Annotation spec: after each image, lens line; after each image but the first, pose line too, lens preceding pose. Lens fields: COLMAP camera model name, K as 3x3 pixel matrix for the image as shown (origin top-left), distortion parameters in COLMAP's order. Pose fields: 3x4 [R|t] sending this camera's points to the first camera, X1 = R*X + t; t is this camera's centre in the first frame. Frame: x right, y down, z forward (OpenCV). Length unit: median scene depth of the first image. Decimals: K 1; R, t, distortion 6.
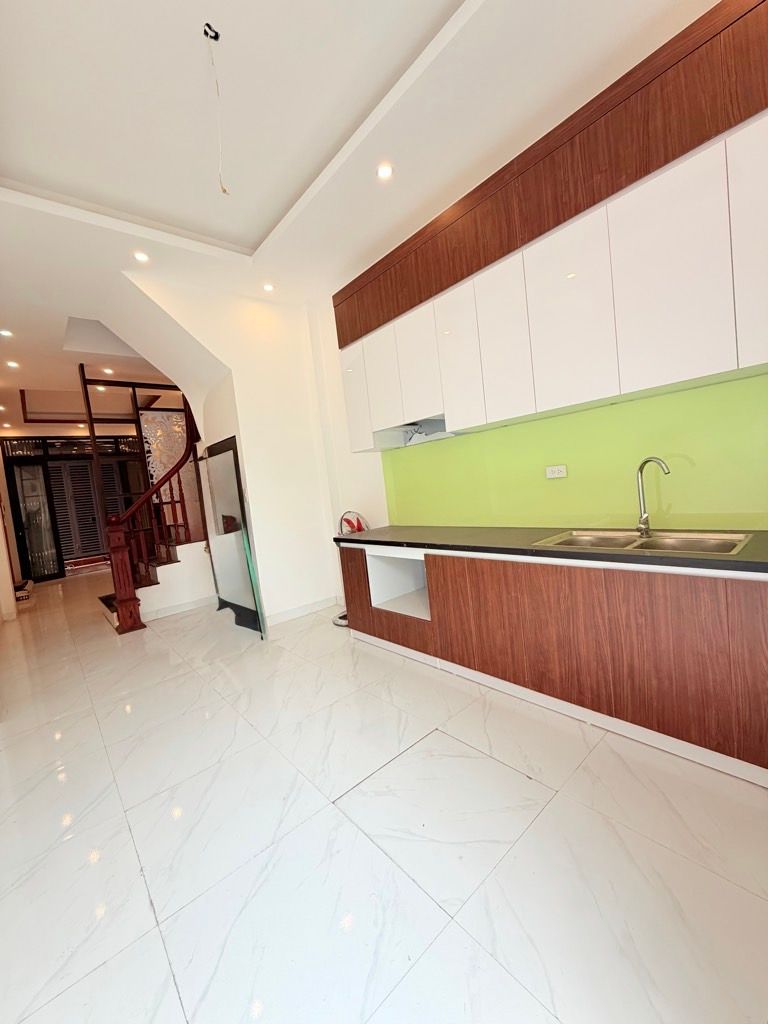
lens RADIAL K [[408.4, 0, 377.3], [0, 408.4, 510.5], [0, 0, 1]] dist [-0.002124, 0.000037]
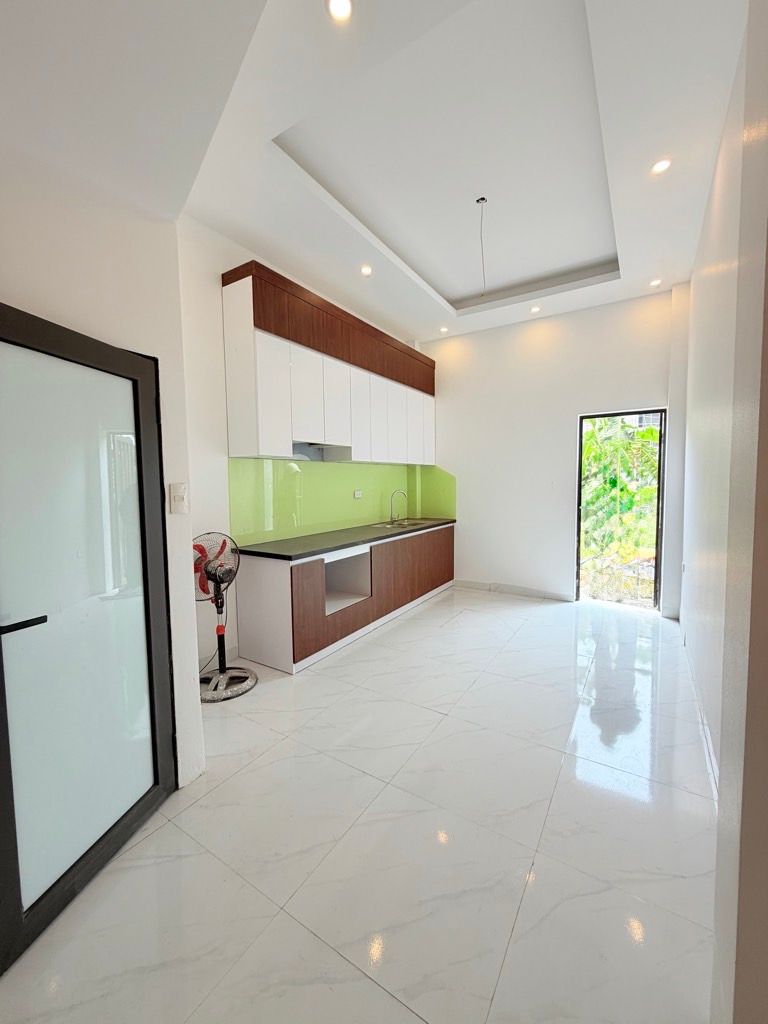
lens RADIAL K [[408.4, 0, 382.3], [0, 408.4, 508.1], [0, 0, 1]] dist [-0.002124, 0.000037]
pose [[-0.299032, 0.052524, 0.952797, -1.165665], [0.110044, 0.993721, -0.020243, 0.010677], [-0.947877, 0.098796, -0.302934, 1.318029]]
